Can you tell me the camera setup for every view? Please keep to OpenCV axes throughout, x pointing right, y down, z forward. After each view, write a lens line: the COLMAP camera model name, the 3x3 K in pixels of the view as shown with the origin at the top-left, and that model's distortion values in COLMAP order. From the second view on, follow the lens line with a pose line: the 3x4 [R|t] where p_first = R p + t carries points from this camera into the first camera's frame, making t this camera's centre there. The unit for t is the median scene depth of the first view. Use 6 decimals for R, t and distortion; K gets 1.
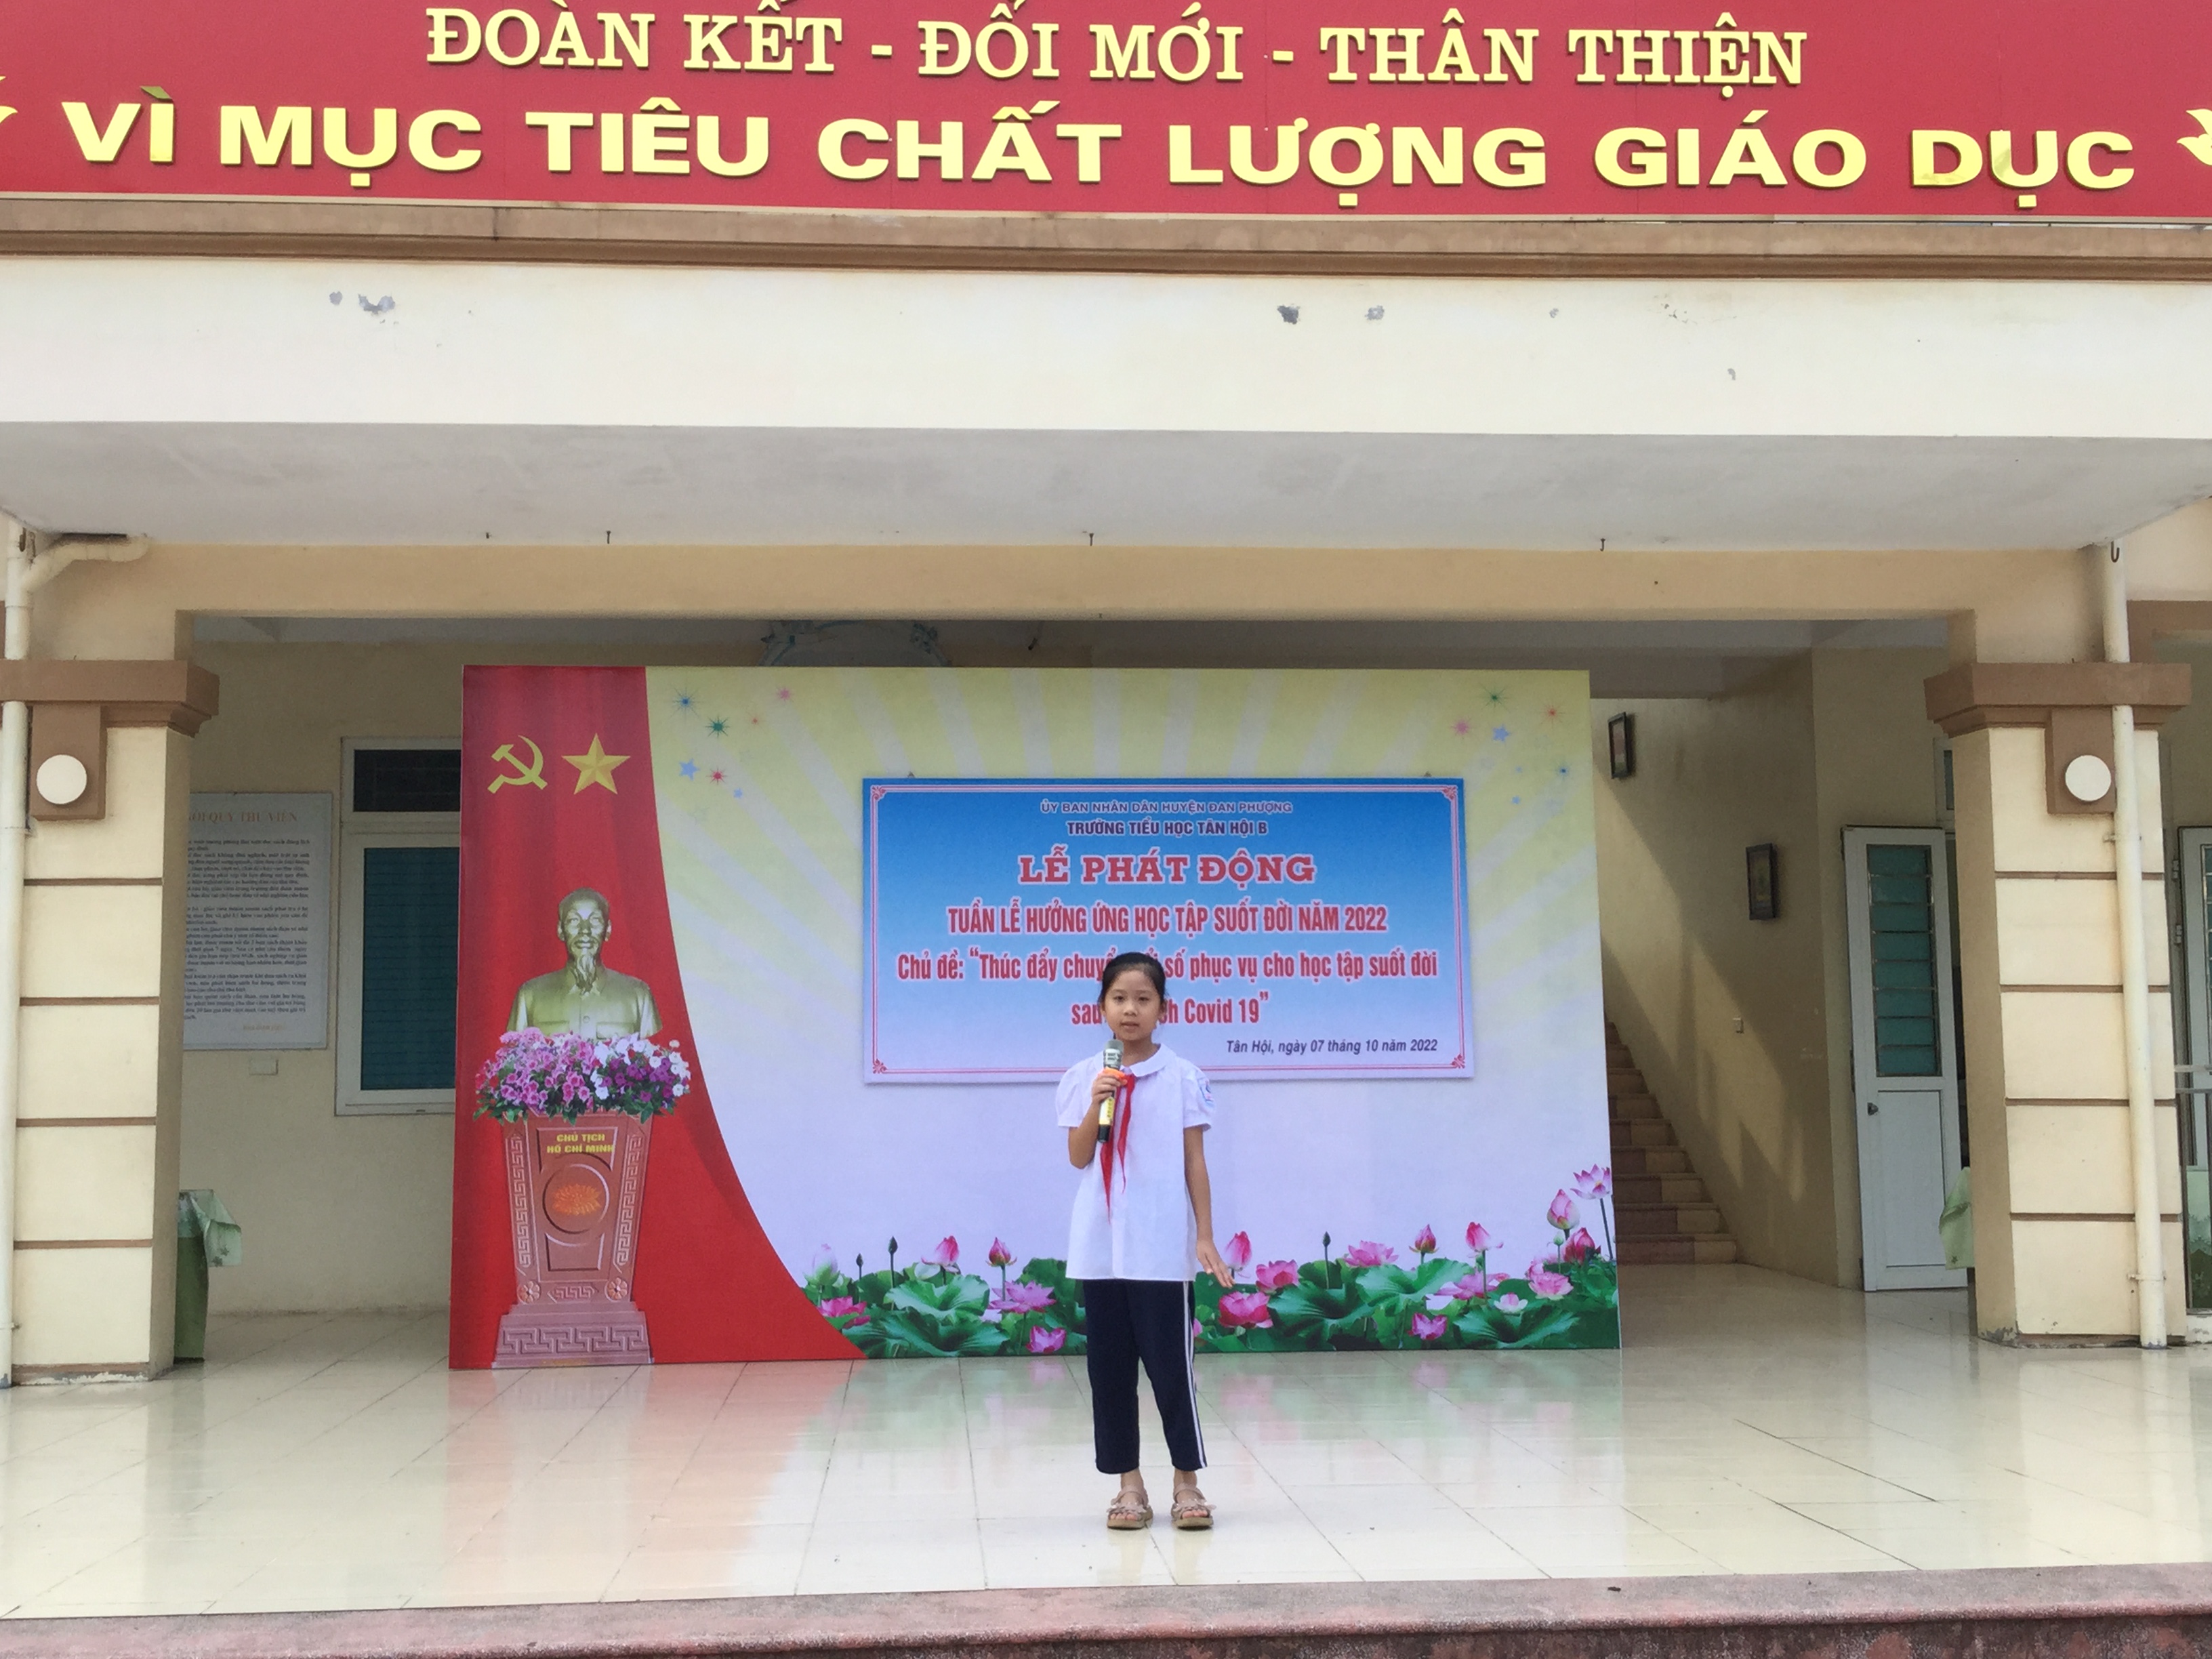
lens RADIAL K [[2533.1, 0, 1109.3], [0, 2533.1, 840.6], [0, 0, 1]] dist [0.070487, 0.000000]
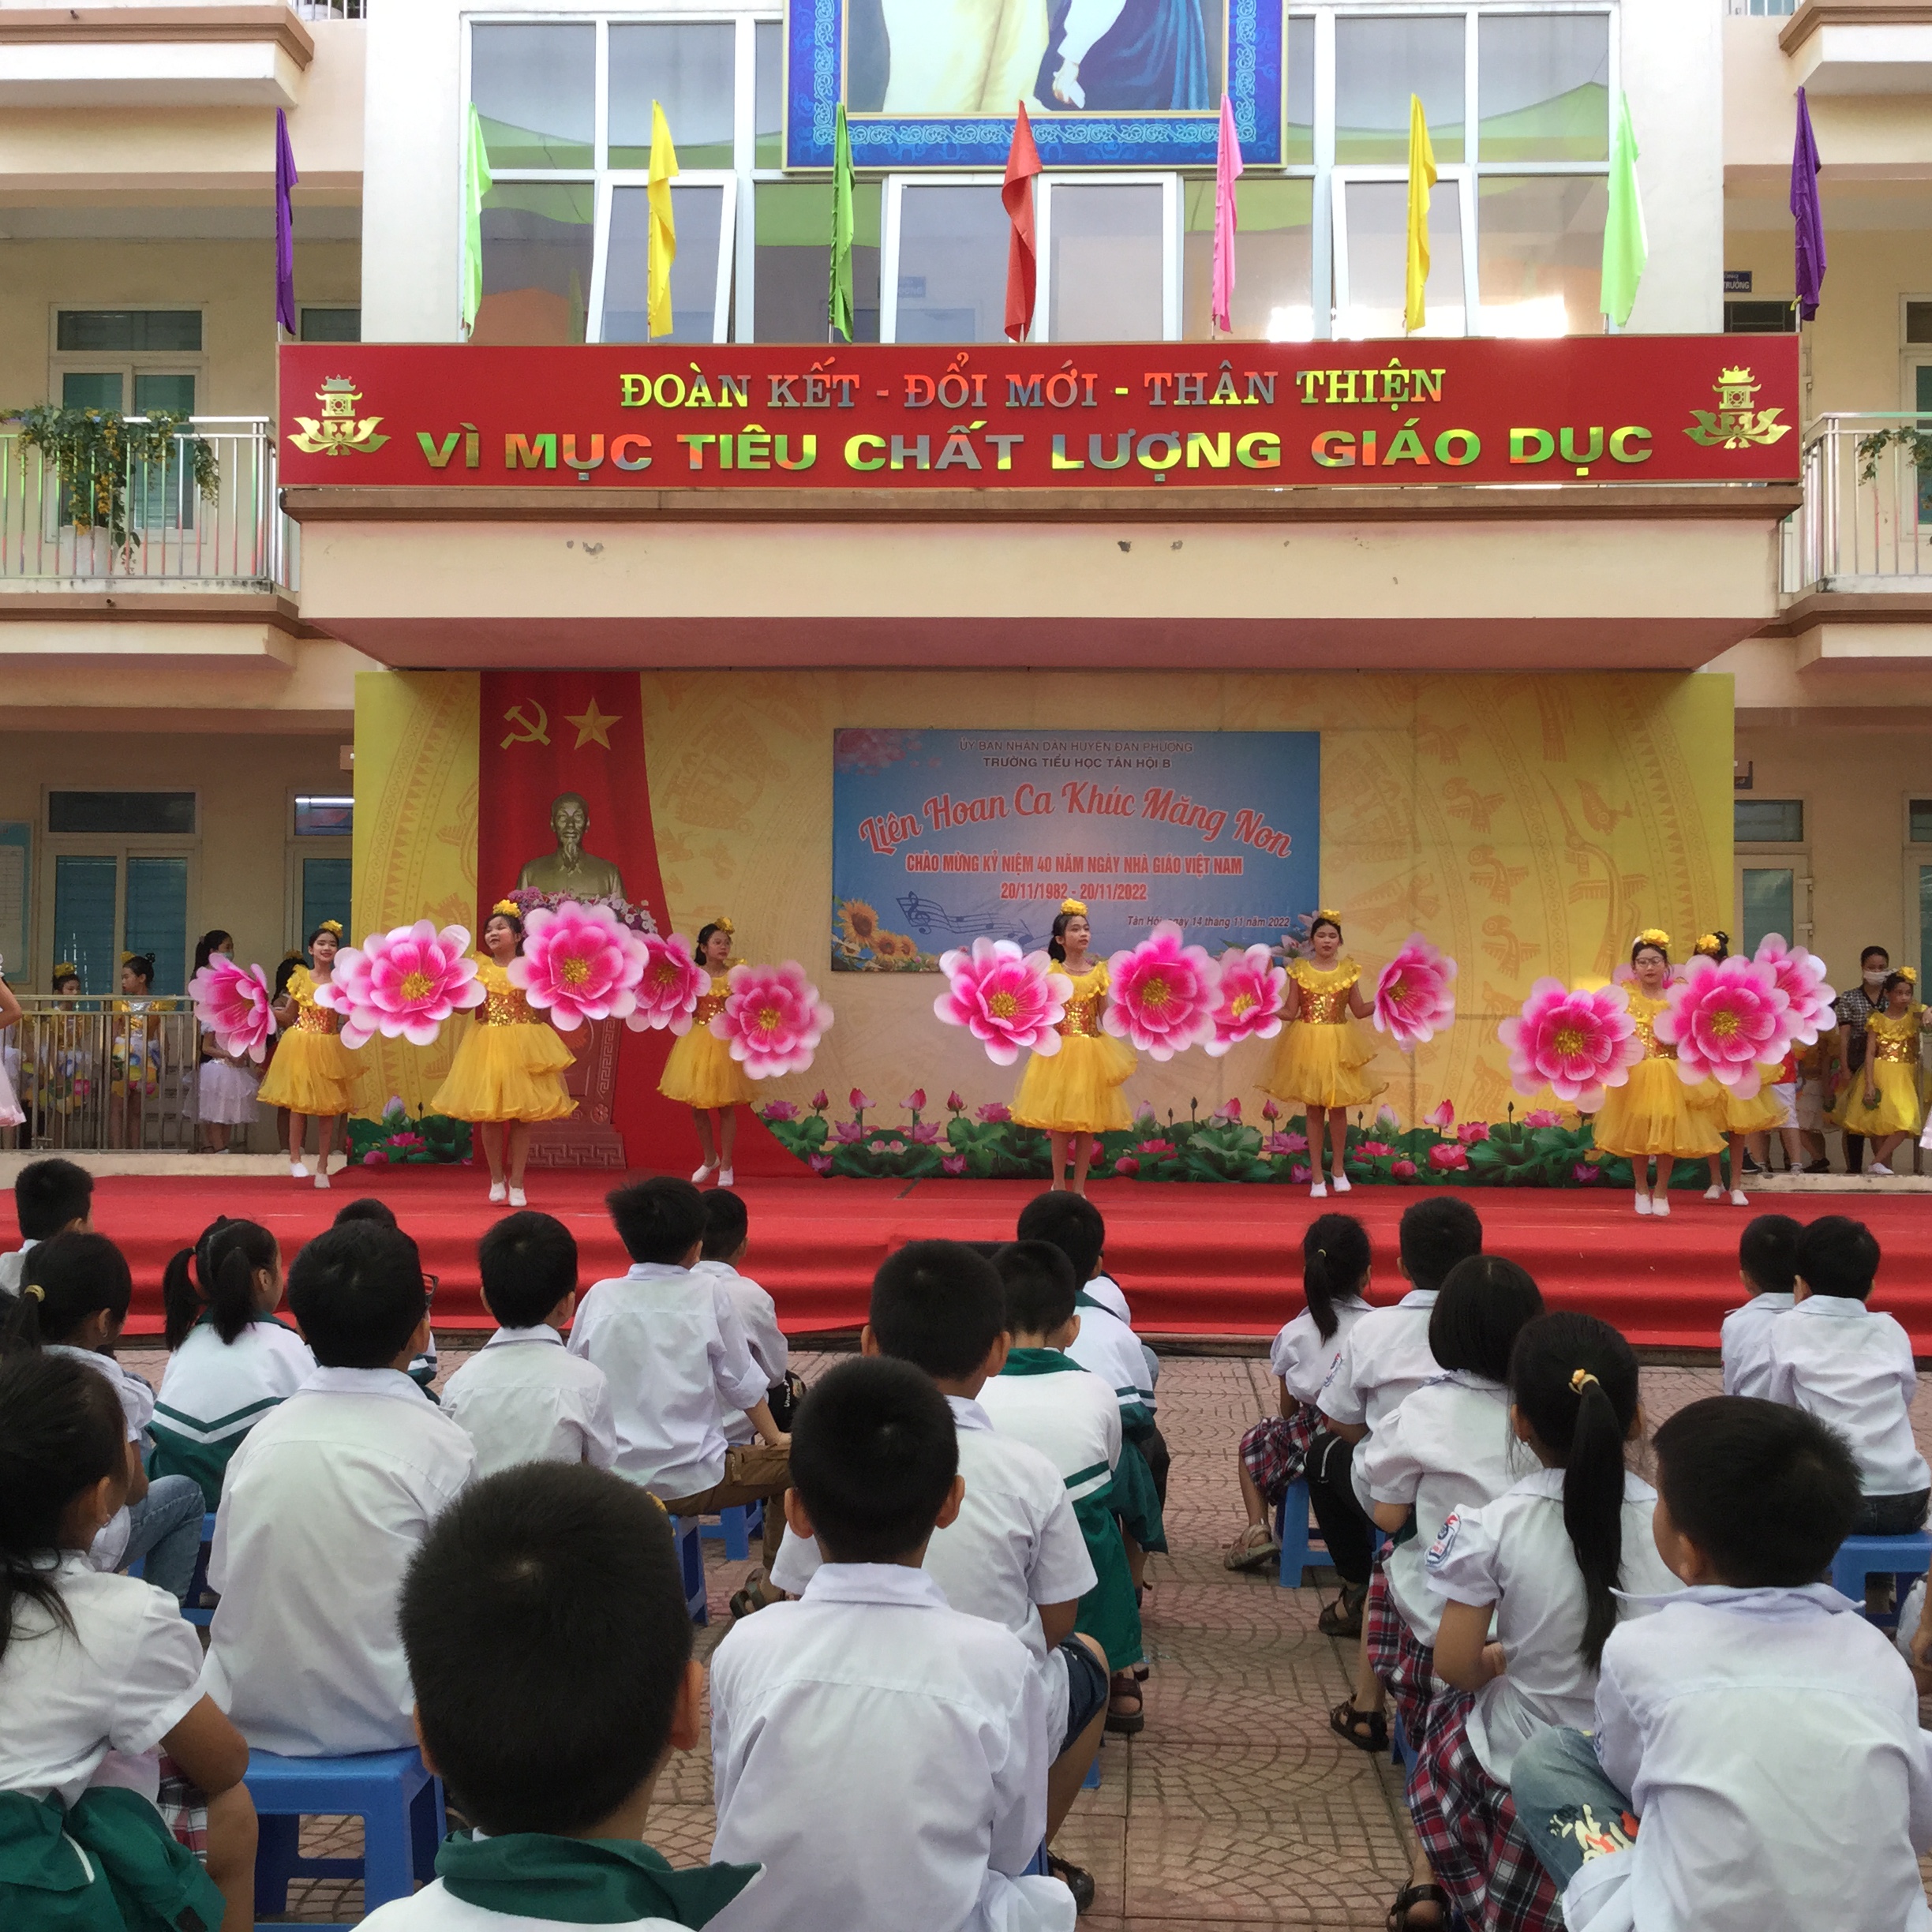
lens RADIAL K [[2289.9, 0, 984.8], [0, 2289.9, 967.2], [0, 0, 1]] dist [0.083195, 0.000000]
pose [[0.994240, 0.013327, -0.106345, 0.143319], [-0.007809, 0.998609, 0.052140, -0.009182], [0.106892, -0.051009, 0.992961, -0.520004]]
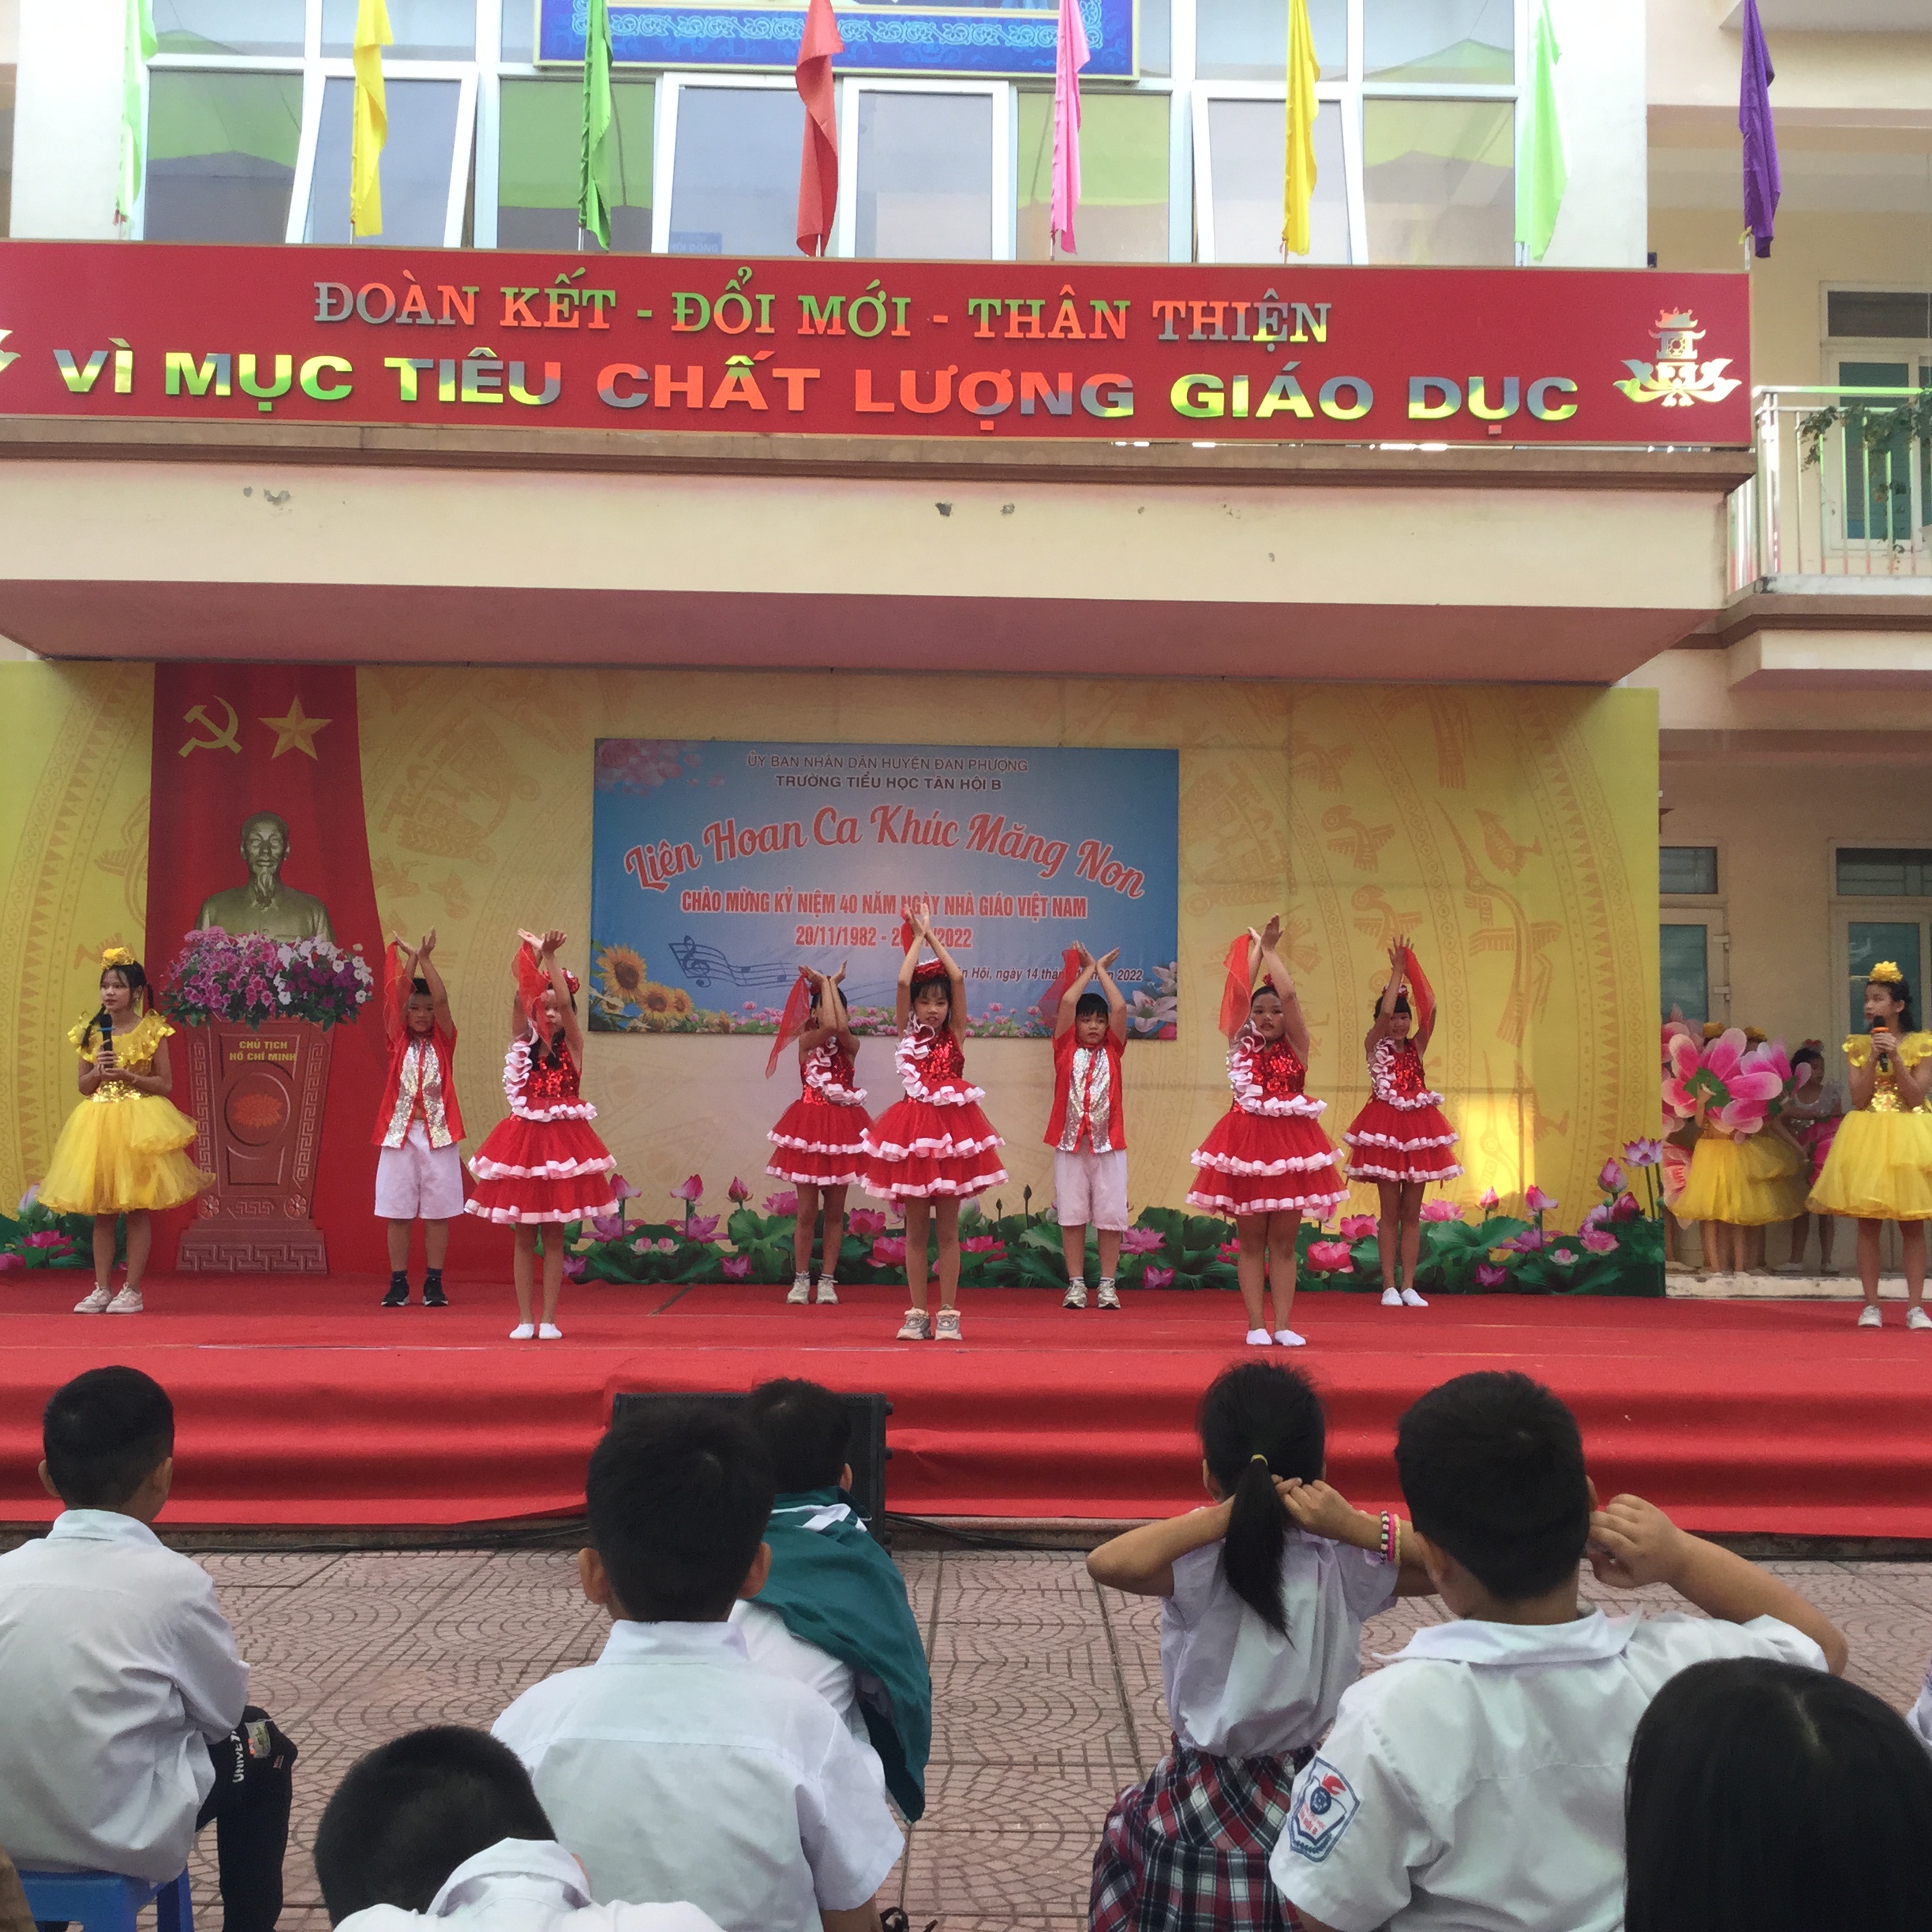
lens RADIAL K [[2289.9, 0, 975.4], [0, 2289.9, 968.1], [0, 0, 1]] dist [0.083195, 0.000000]
pose [[0.998971, 0.016452, -0.042276, 0.143483], [-0.015770, 0.999741, 0.016412, 0.017871], [0.042535, -0.015728, 0.998971, -0.231027]]
